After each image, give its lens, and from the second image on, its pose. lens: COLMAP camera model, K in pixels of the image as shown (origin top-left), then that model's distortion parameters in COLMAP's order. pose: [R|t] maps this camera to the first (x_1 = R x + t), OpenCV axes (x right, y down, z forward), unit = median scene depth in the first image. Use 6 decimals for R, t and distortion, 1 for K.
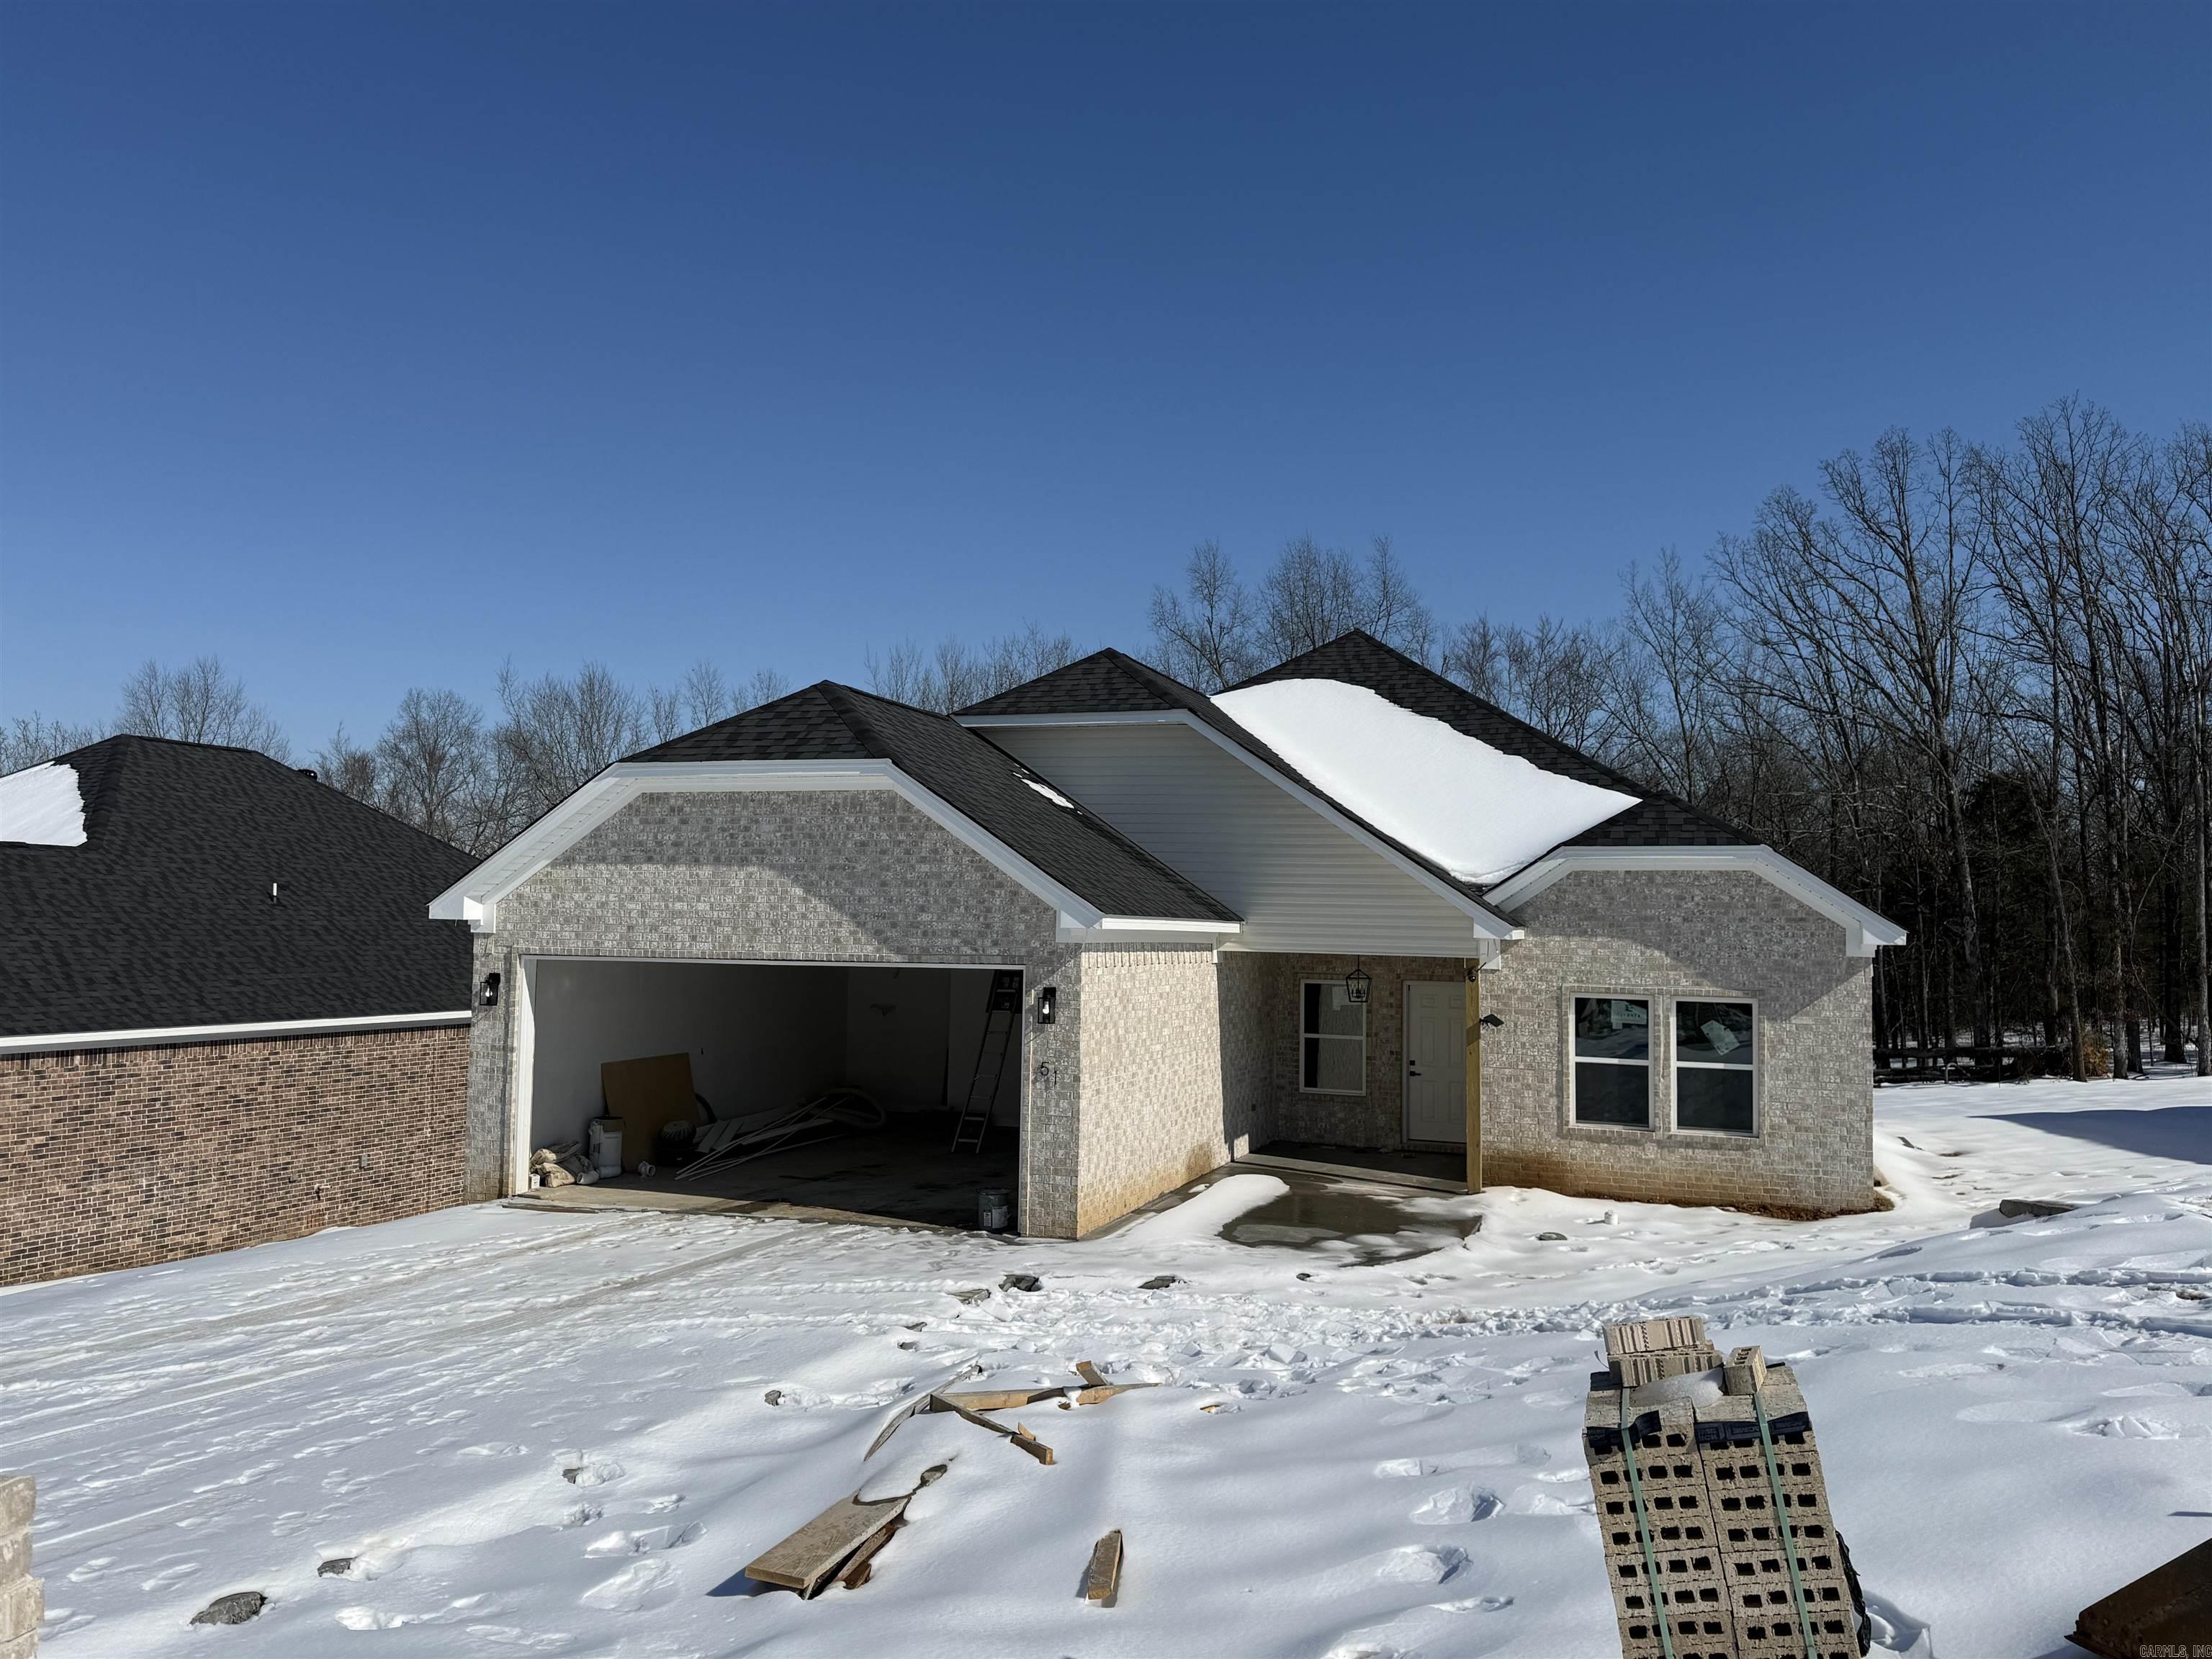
lens RADIAL K [[1668.6, 0, 1104.4], [0, 1668.6, 826.2], [0, 0, 1]] dist [-0.009025, -0.004948]
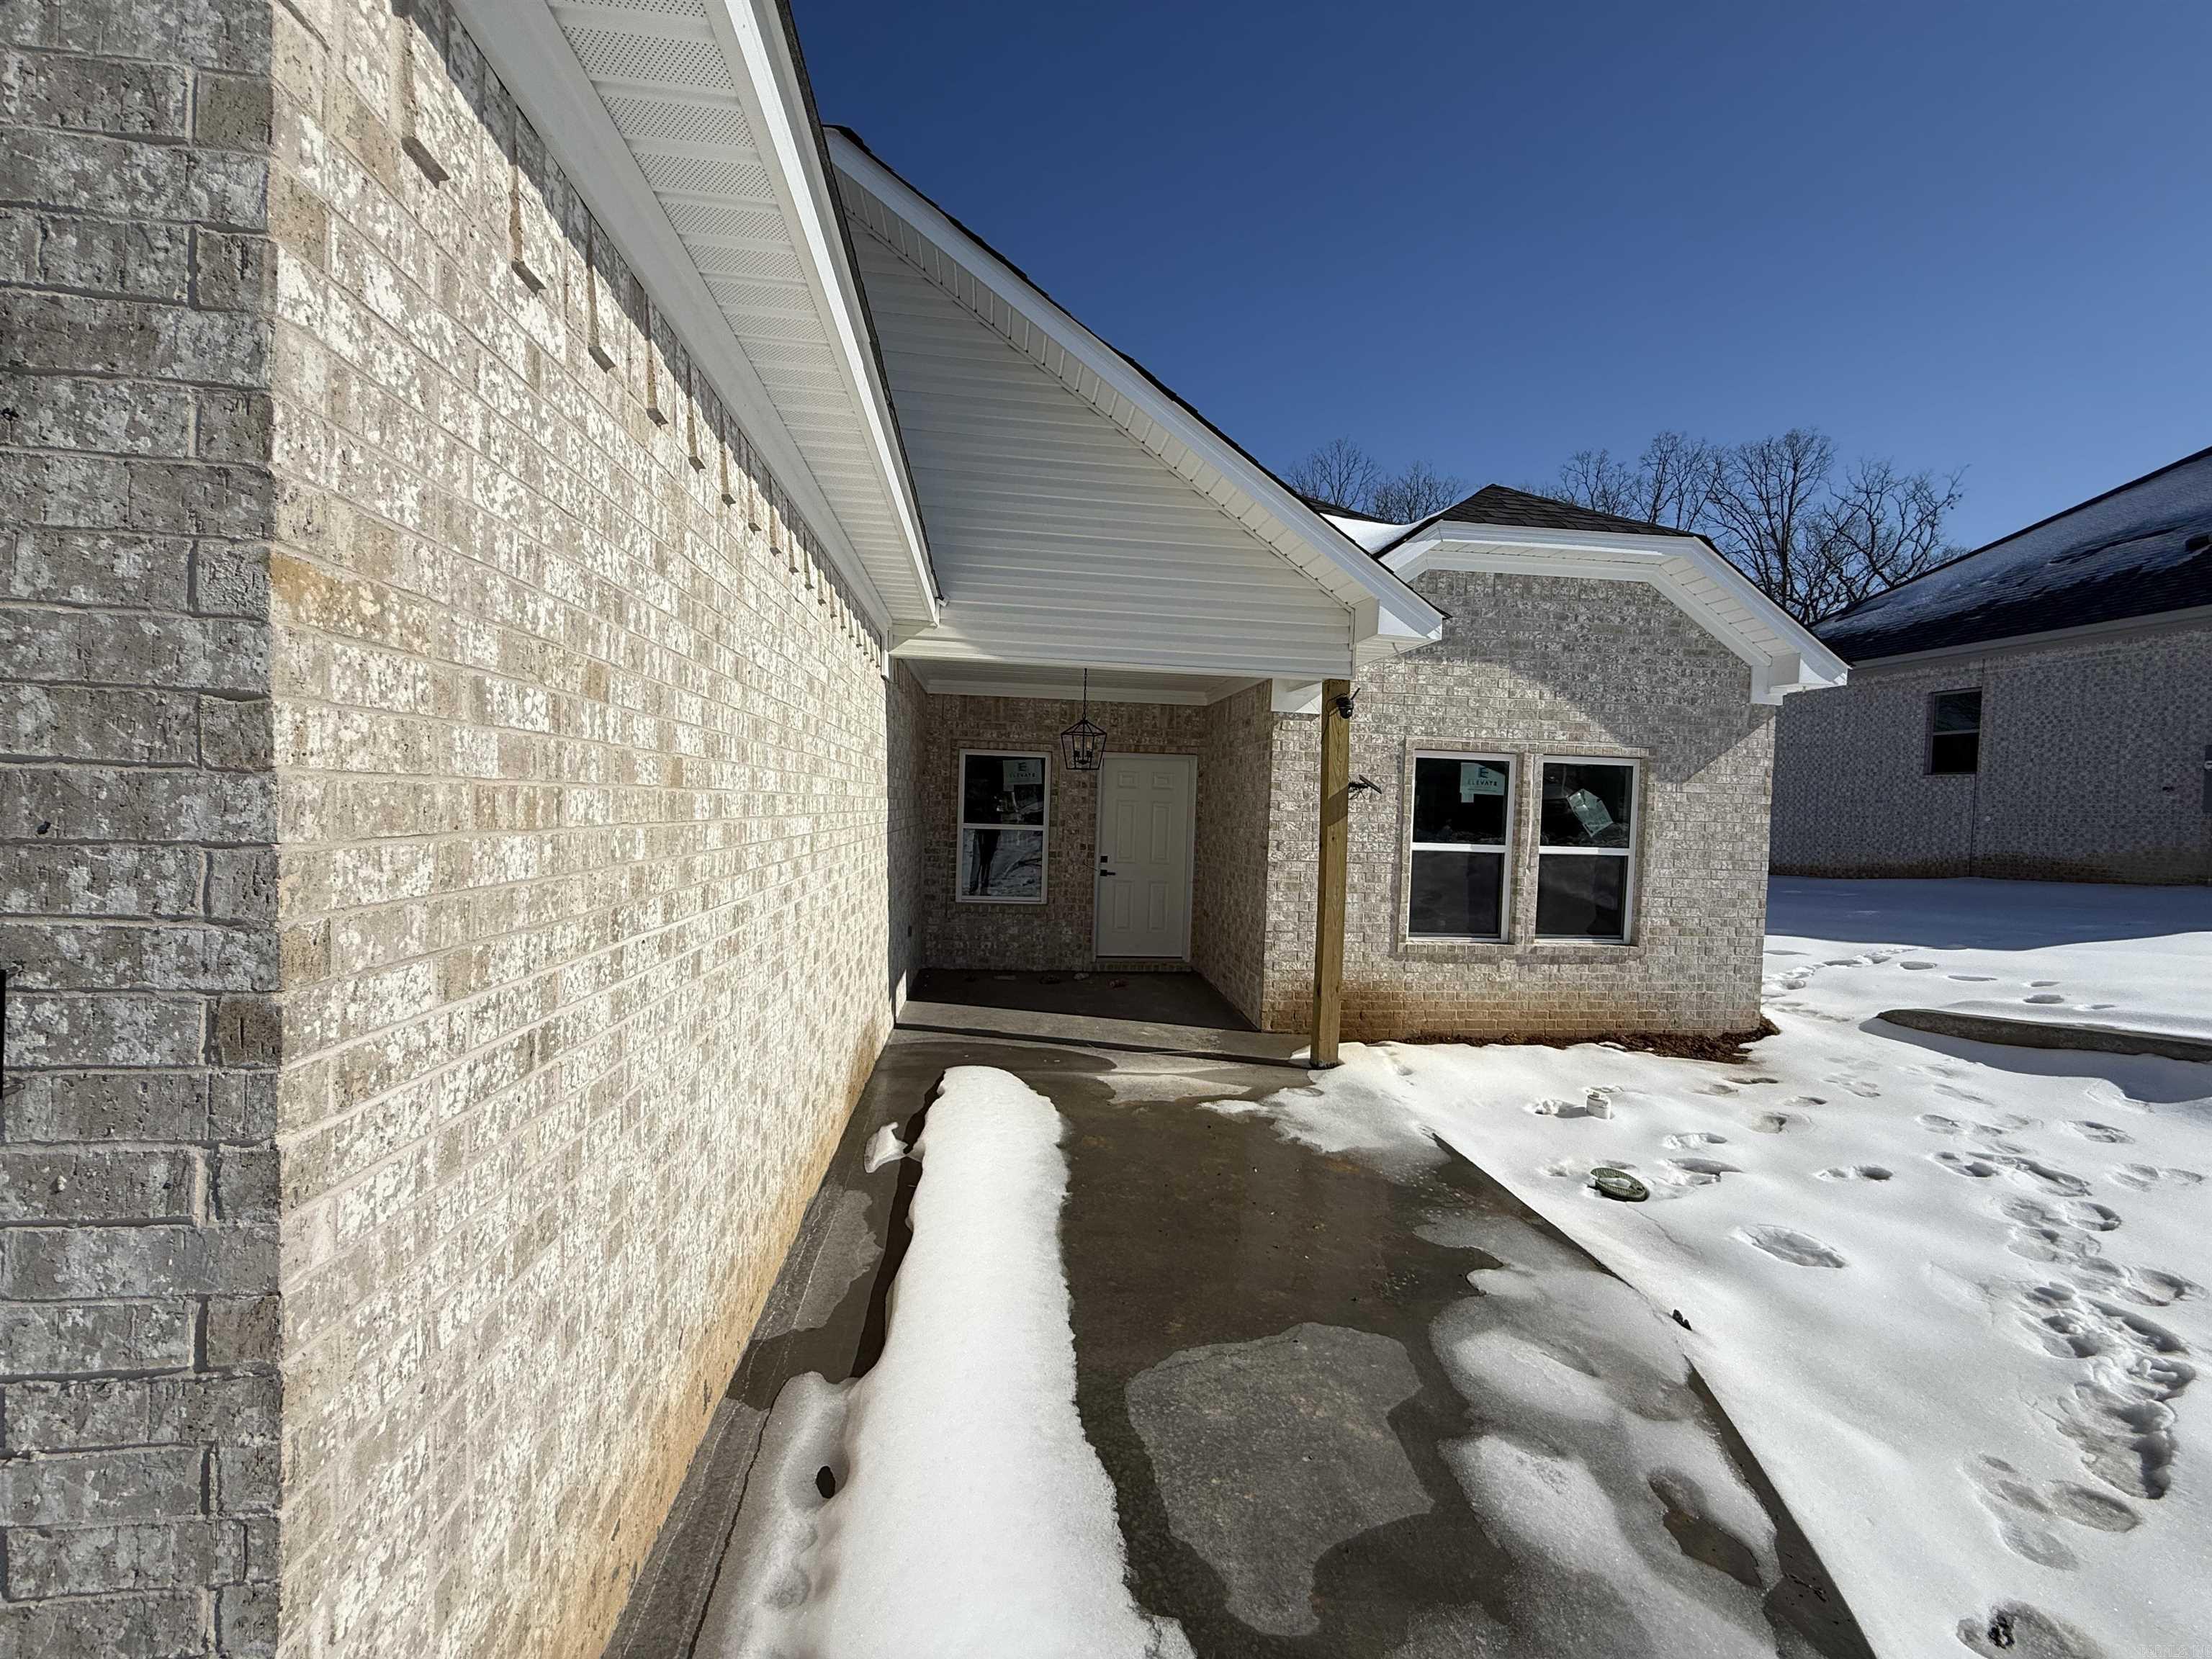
lens RADIAL K [[883.3, 0, 1112.5], [0, 883.3, 825.1], [0, 0, 1]] dist [0.015602, 0.000406]
pose [[0.896424, -0.006821, 0.443145, 0.007139], [-0.036333, 0.995385, 0.088818, 0.105266], [-0.441706, -0.095719, 0.892039, 0.745007]]
